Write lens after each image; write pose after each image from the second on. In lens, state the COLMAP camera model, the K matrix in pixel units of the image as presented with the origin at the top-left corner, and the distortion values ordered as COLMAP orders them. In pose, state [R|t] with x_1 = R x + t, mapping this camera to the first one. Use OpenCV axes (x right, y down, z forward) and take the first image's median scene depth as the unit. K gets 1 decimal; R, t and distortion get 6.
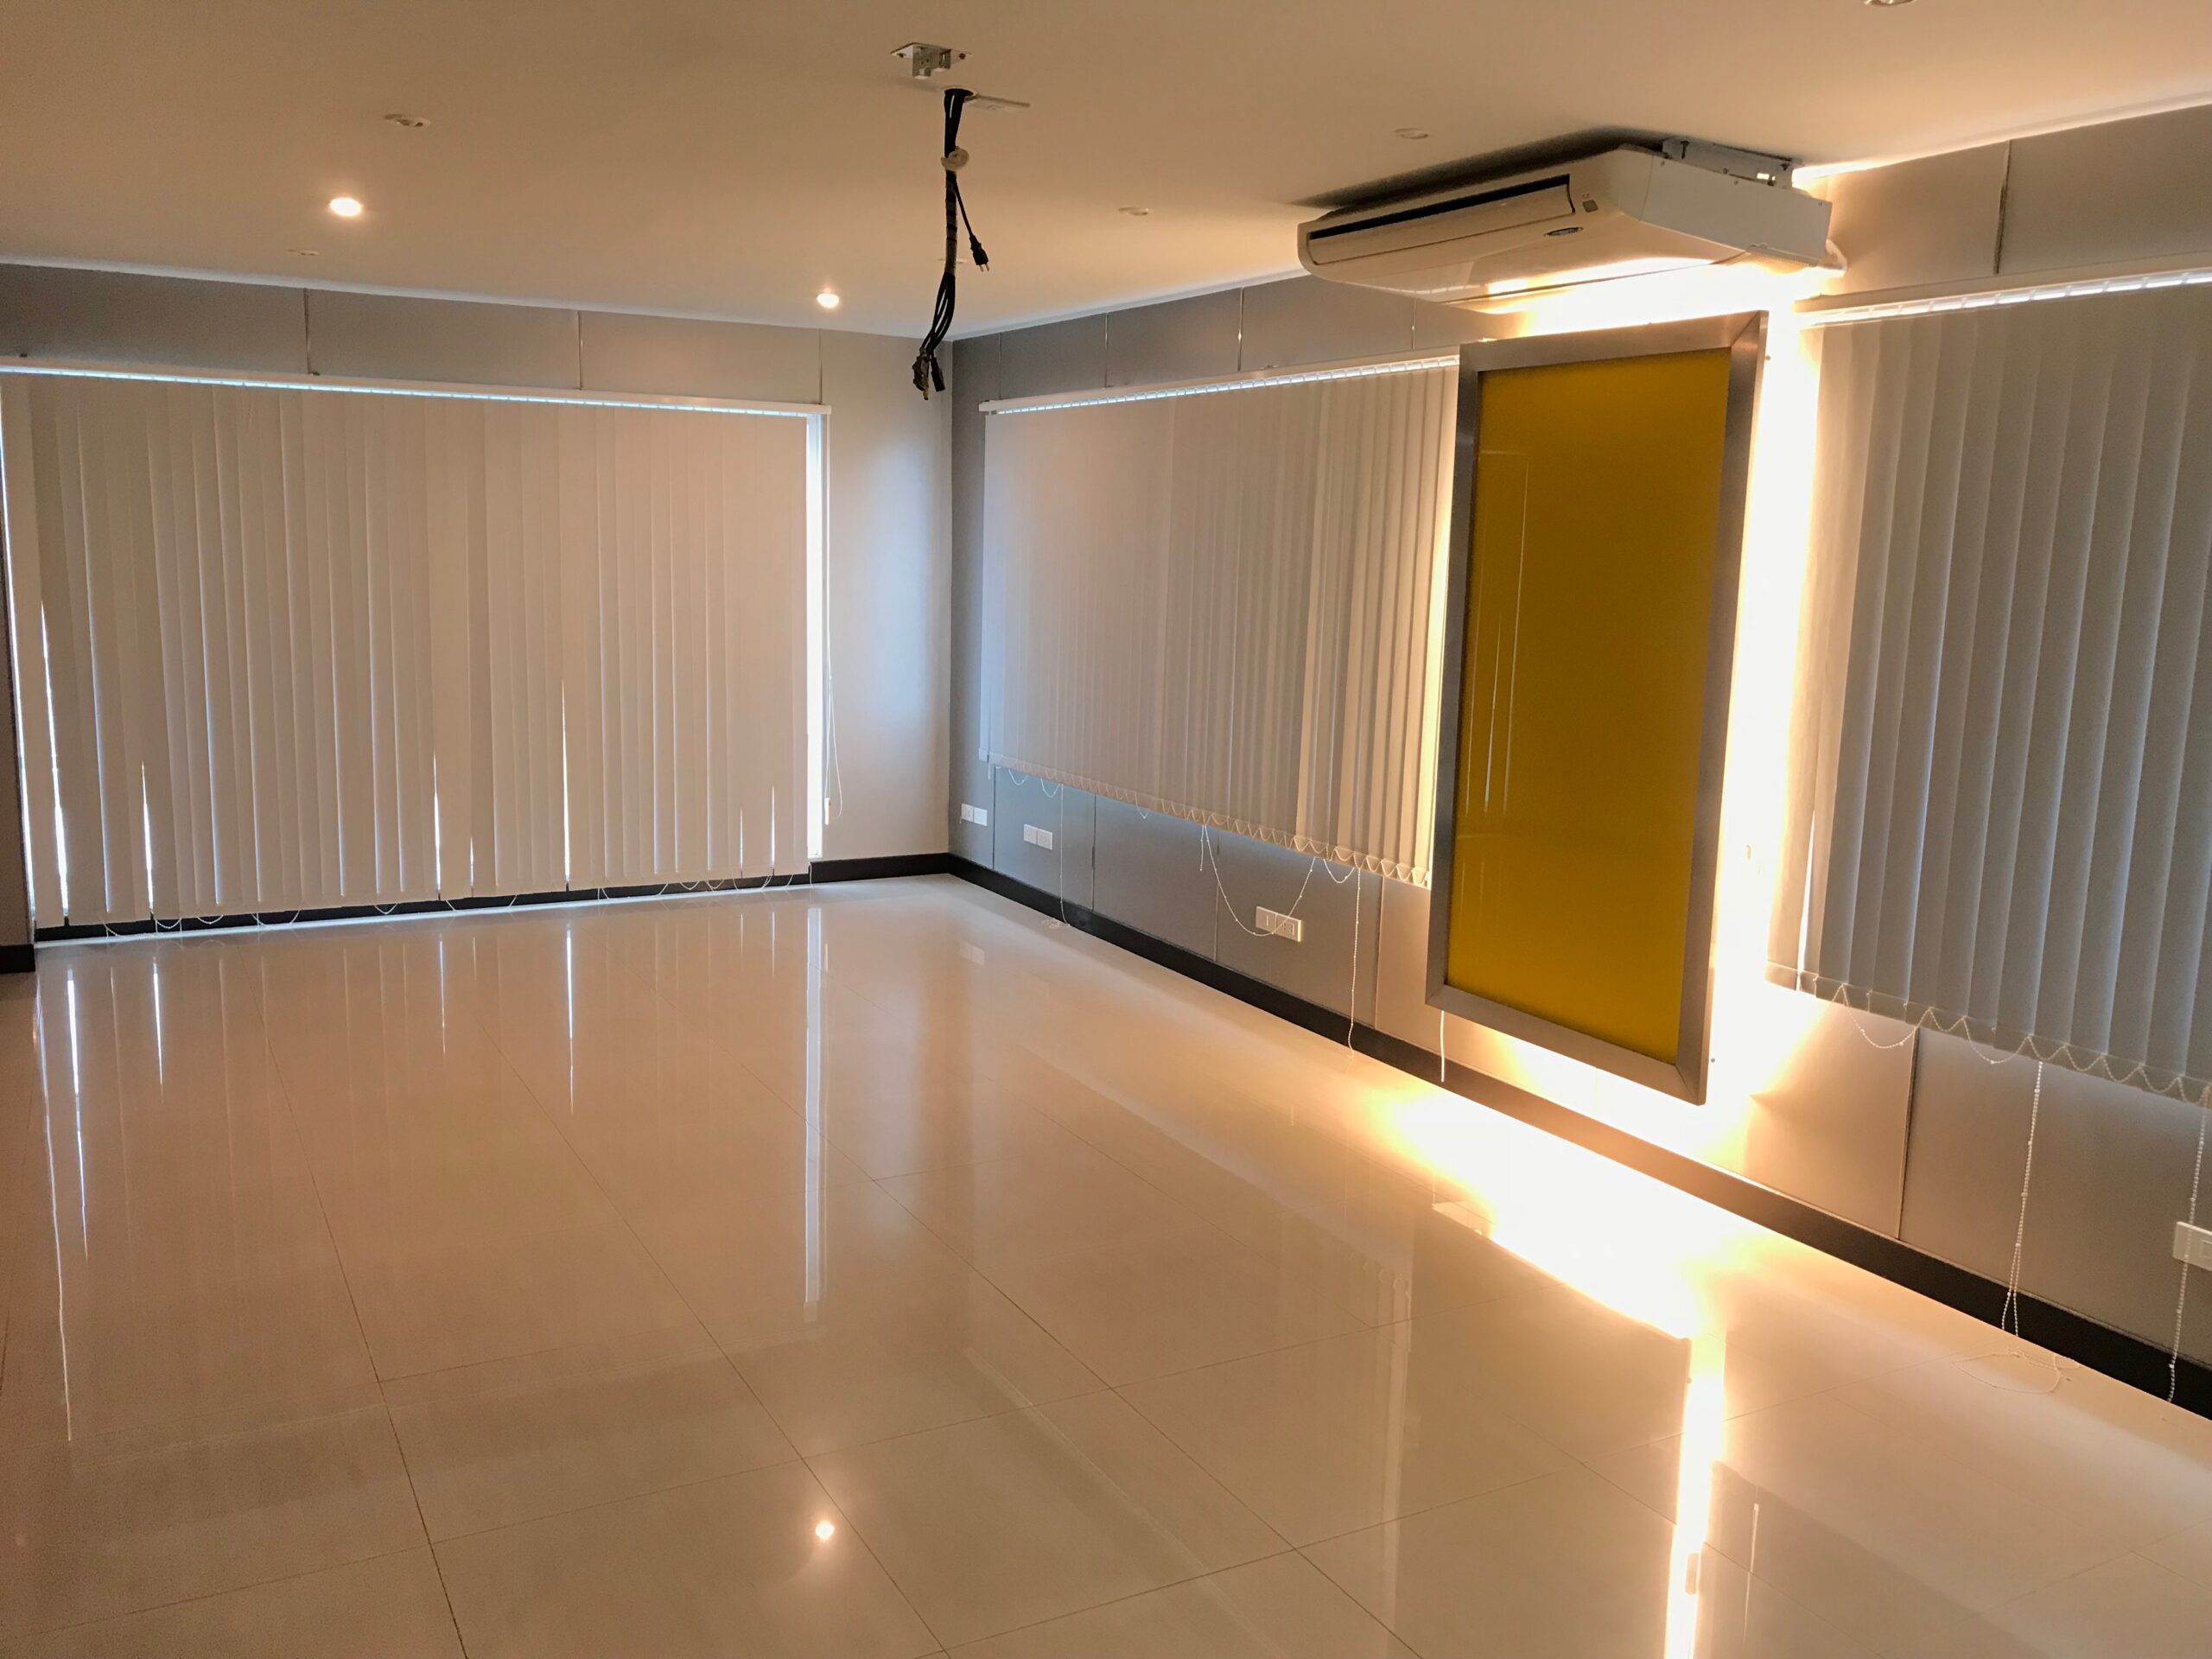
lens RADIAL K [[1706.5, 0, 1117.5], [0, 1706.5, 818.0], [0, 0, 1]] dist [0.005459, -0.061830]
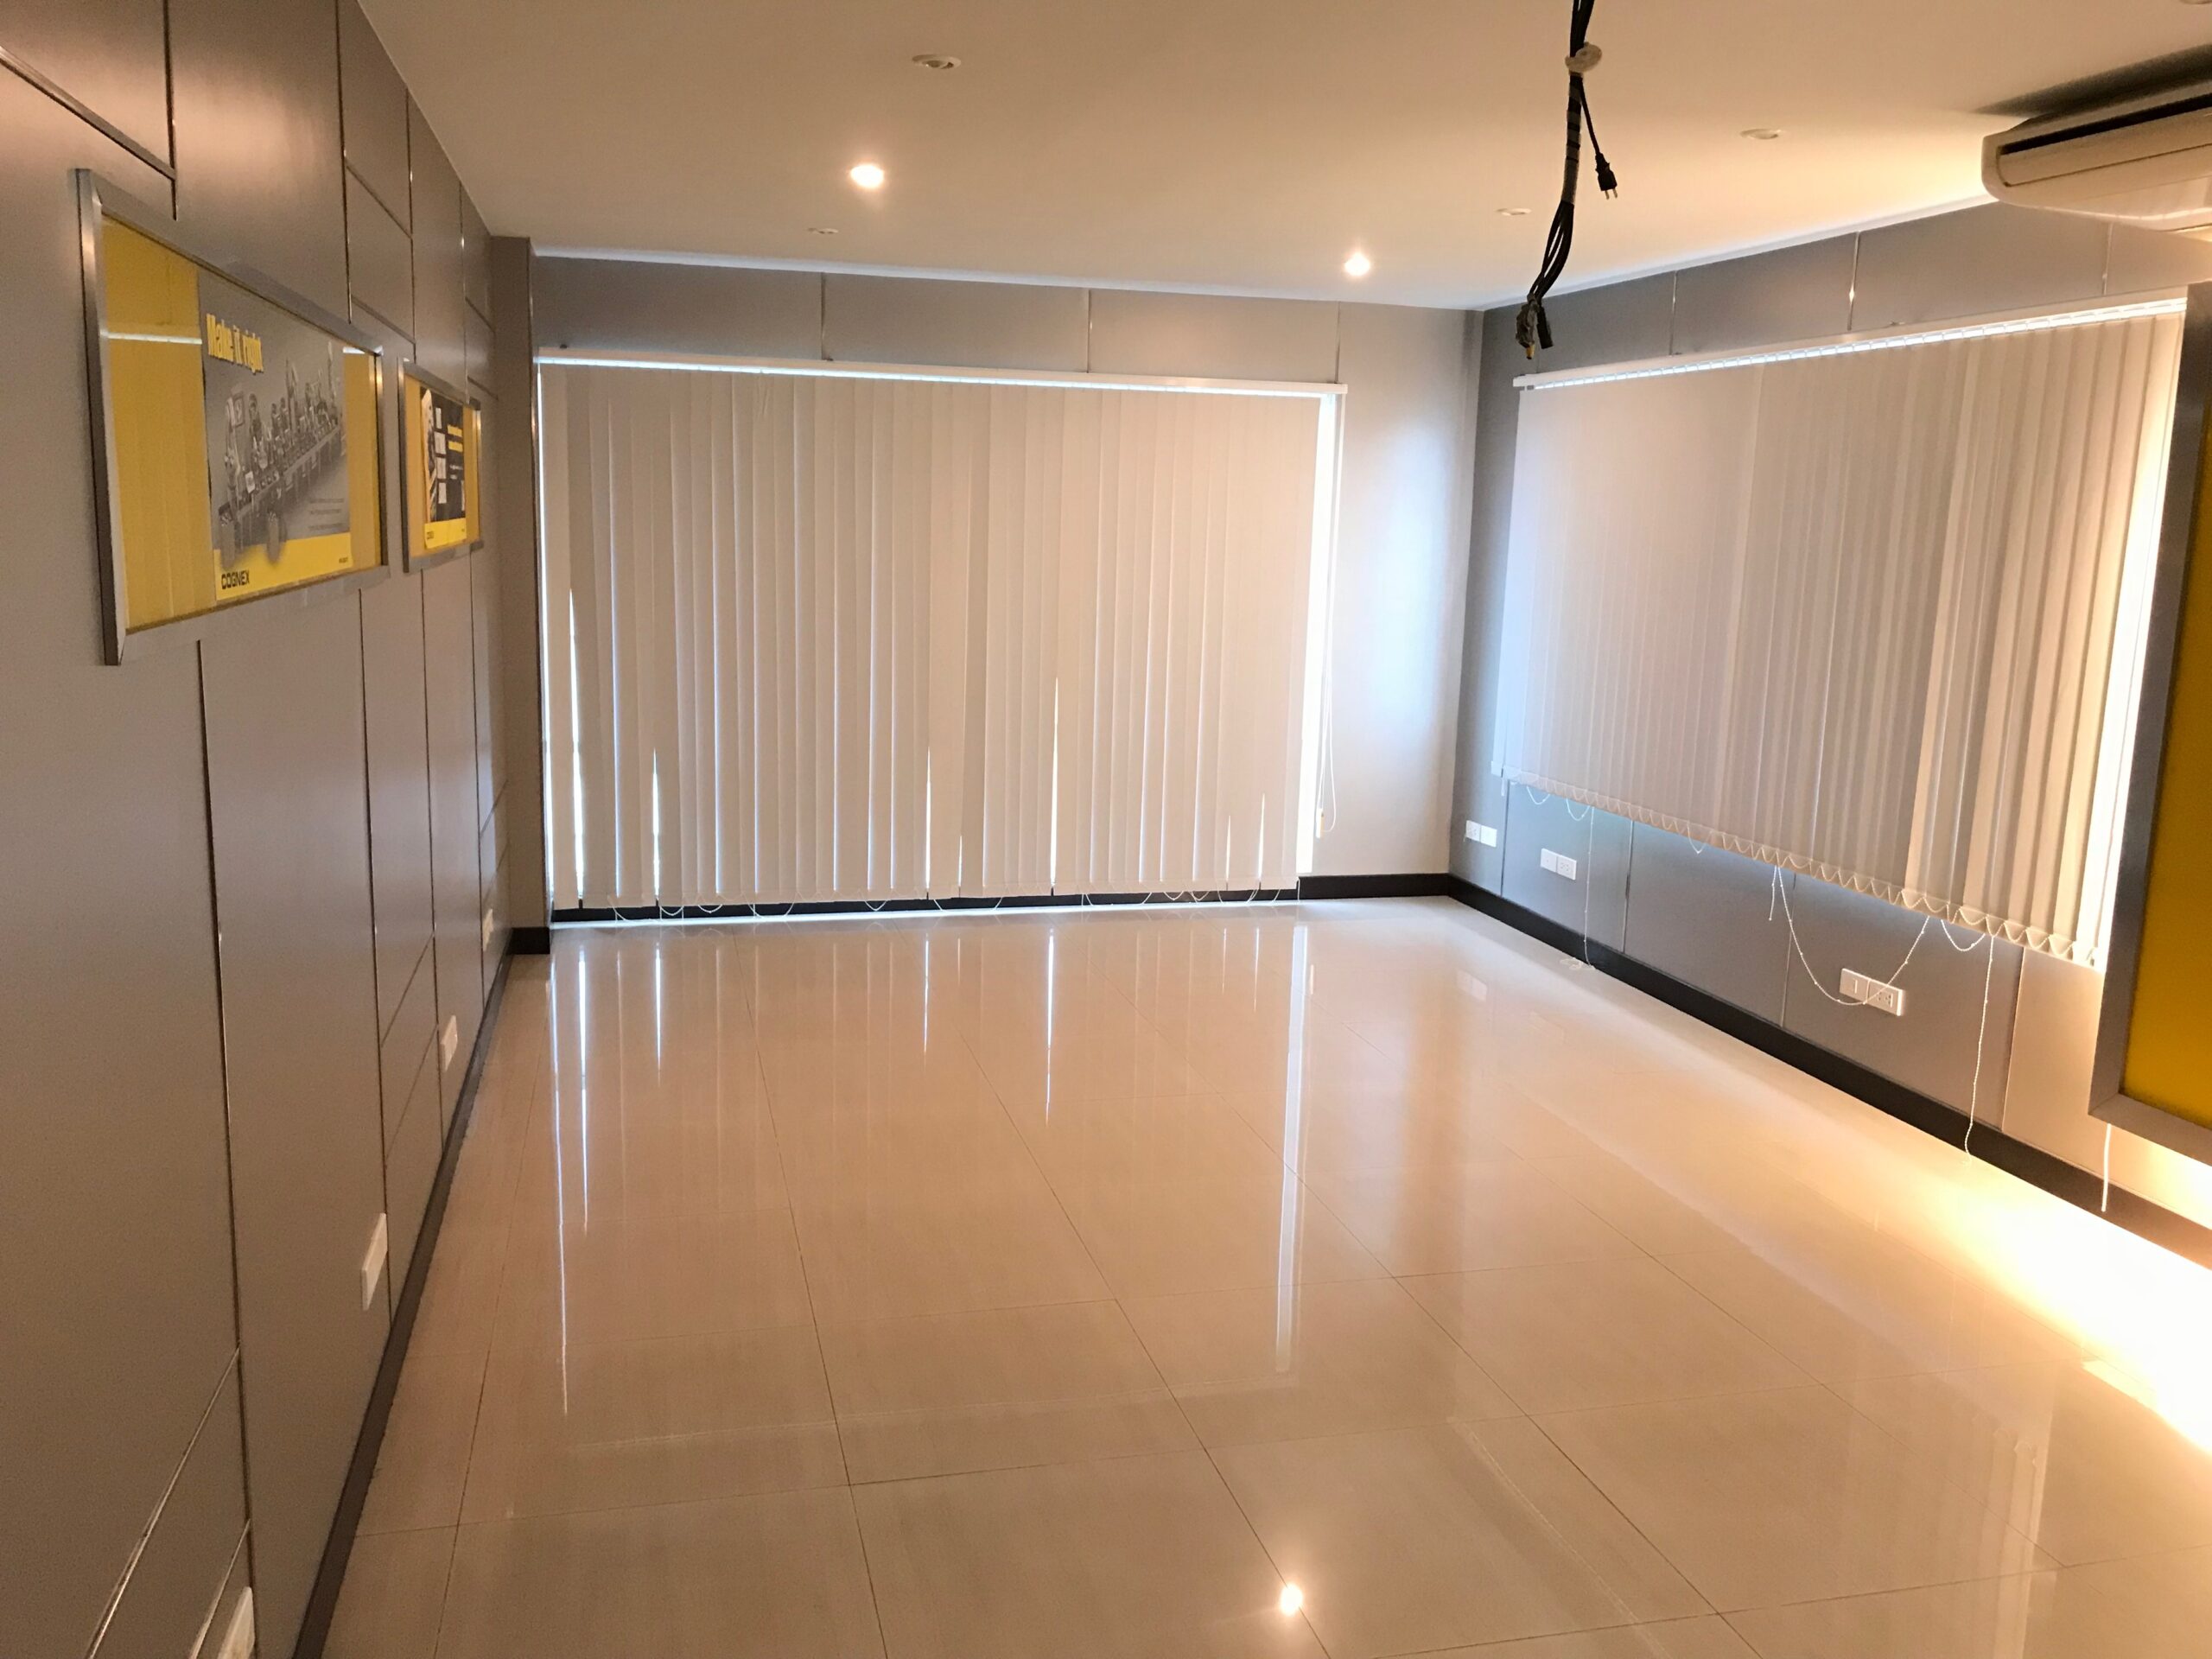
lens RADIAL K [[1706.5, 0, 1117.5], [0, 1706.5, 818.0], [0, 0, 1]] dist [0.005459, -0.061830]
pose [[0.965397, 0.043200, -0.257183, -0.046550], [-0.041763, 0.999066, 0.011051, -0.015057], [0.257421, 0.000072, 0.966299, 0.090778]]
